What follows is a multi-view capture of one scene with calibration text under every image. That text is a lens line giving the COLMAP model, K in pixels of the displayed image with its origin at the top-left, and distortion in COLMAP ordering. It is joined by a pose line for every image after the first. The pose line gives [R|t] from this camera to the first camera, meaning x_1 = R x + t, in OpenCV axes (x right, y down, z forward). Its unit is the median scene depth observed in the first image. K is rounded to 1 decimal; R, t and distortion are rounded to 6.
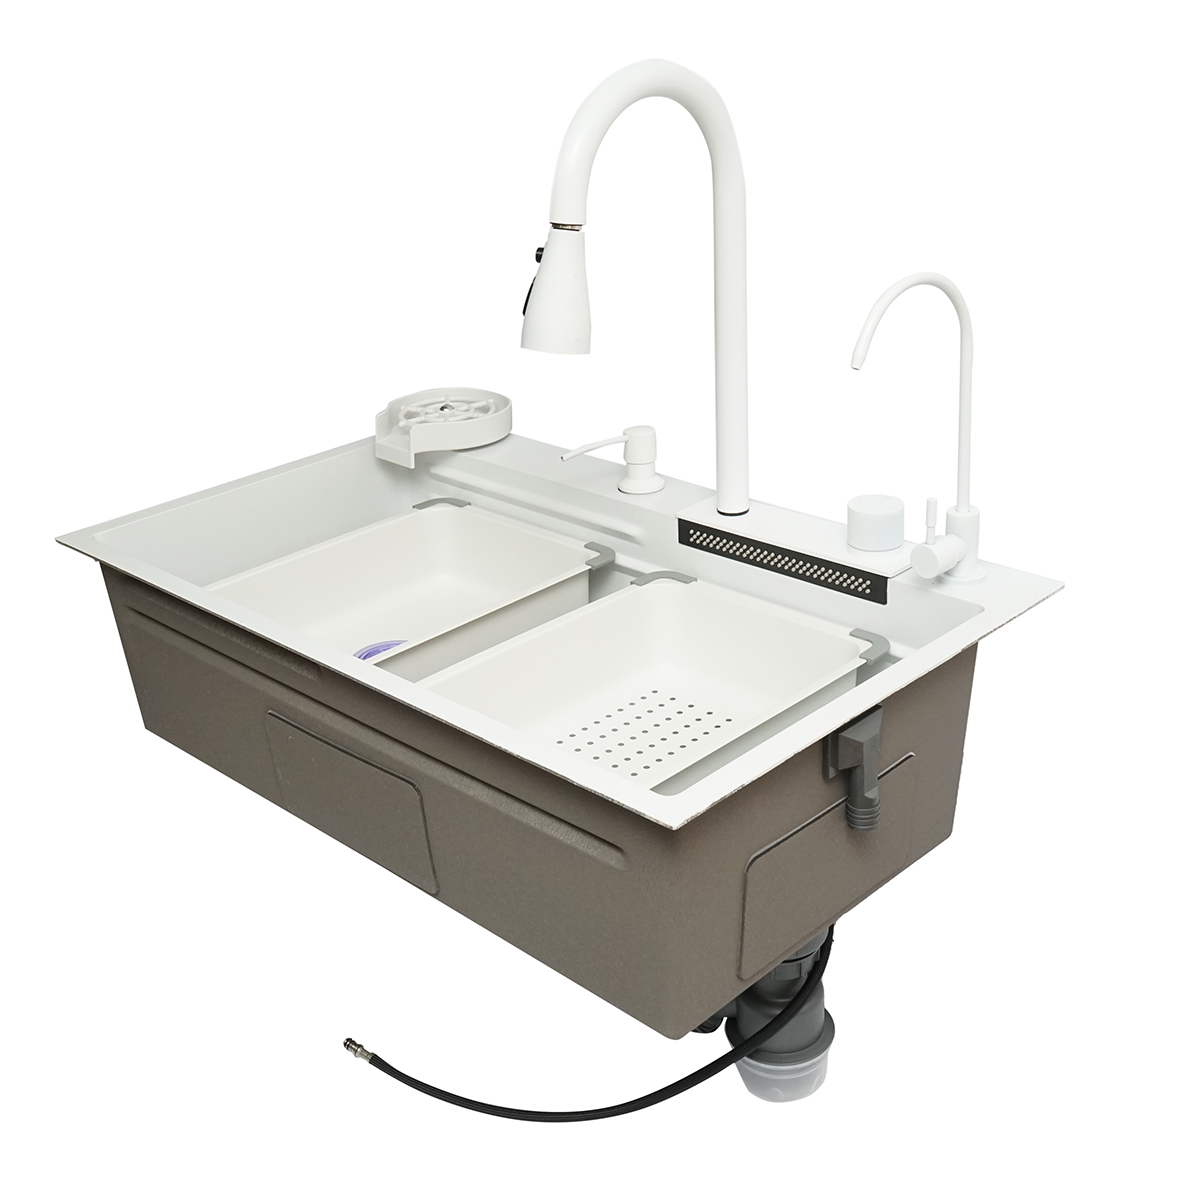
lens RADIAL K [[1553.5, 0, 577.2], [0, 1553.5, 599.6], [0, 0, 1]] dist [-0.008186, -0.013047]
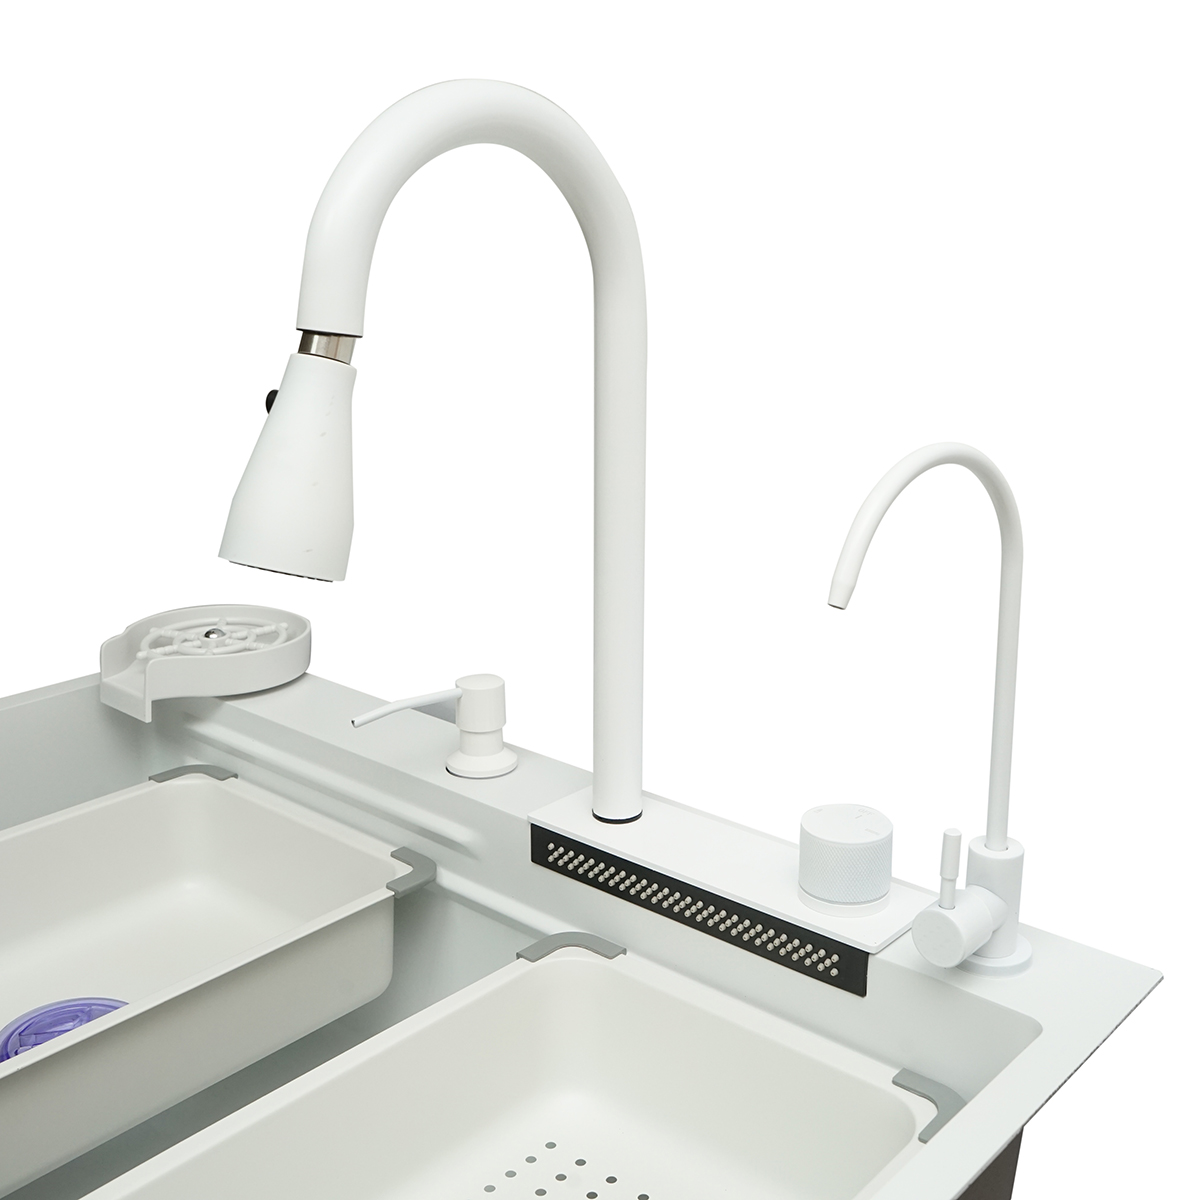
lens RADIAL K [[1501.1, 0, 600.0], [0, 1501.1, 600.0], [0, 0, 1]] dist [-0.128958, -0.015154]
pose [[0.996913, 0.034917, 0.070317, 0.046202], [-0.025115, 0.990426, -0.135739, -0.059724], [-0.074383, 0.133554, 0.988246, 0.375012]]
